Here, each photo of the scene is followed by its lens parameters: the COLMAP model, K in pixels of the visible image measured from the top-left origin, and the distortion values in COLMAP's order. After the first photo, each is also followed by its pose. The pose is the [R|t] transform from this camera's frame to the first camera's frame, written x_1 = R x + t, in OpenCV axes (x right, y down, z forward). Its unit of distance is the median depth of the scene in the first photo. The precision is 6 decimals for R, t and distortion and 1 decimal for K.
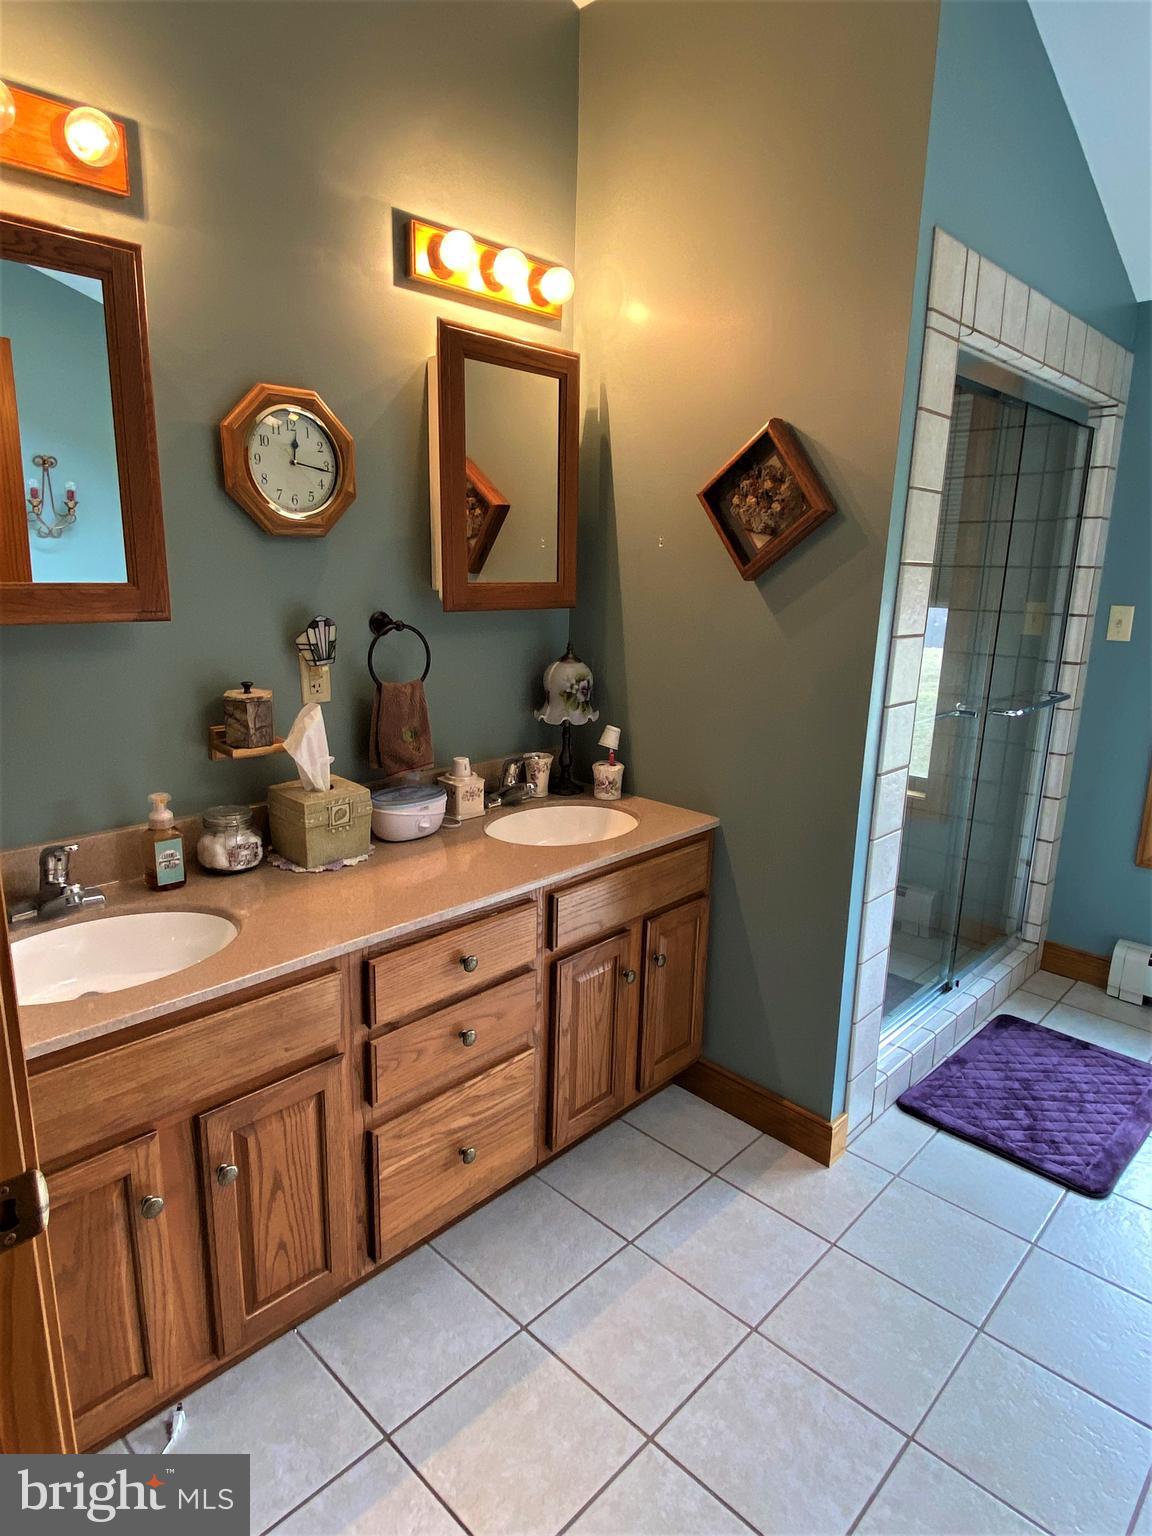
lens RADIAL K [[873.7, 0, 579.1], [0, 873.7, 772.2], [0, 0, 1]] dist [0.003584, -0.002802]
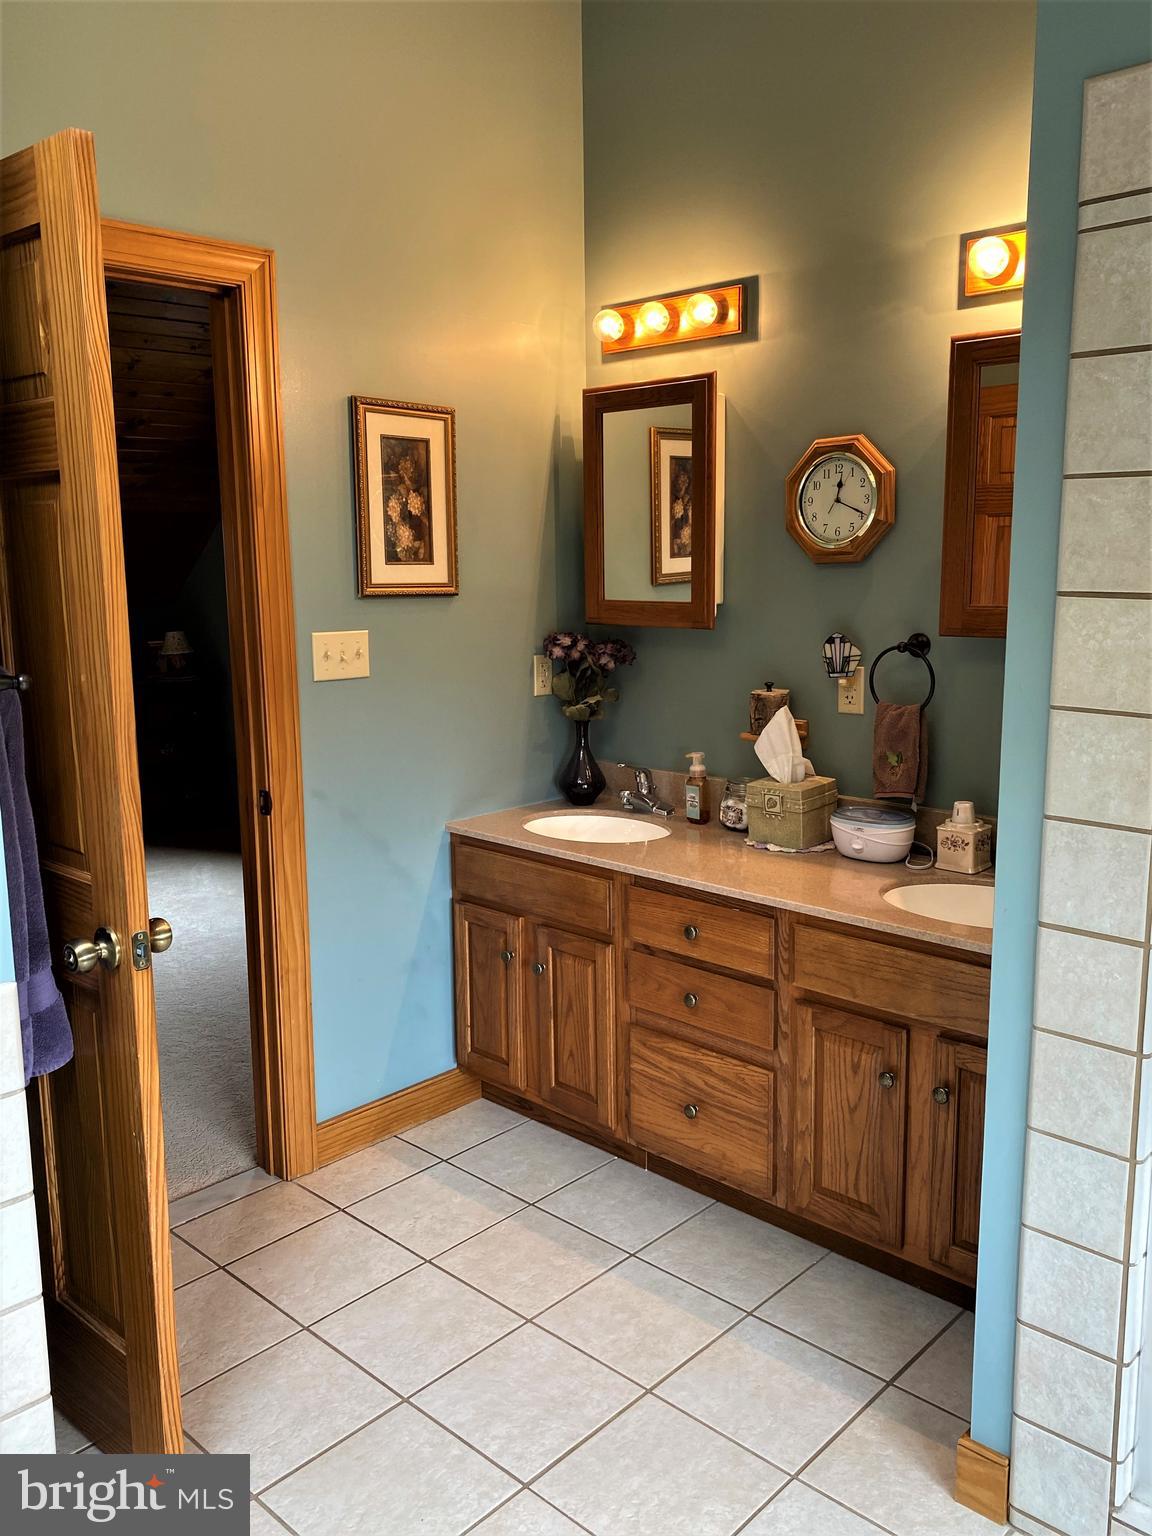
lens RADIAL K [[1247.4, 0, 577.3], [0, 1247.4, 764.0], [0, 0, 1]] dist [0.006156, 0.000486]
pose [[-0.016000, 0.142413, -0.989678, 1.300961], [-0.214739, 0.966218, 0.142509, -0.174105], [0.976540, 0.214803, 0.015122, 0.693623]]
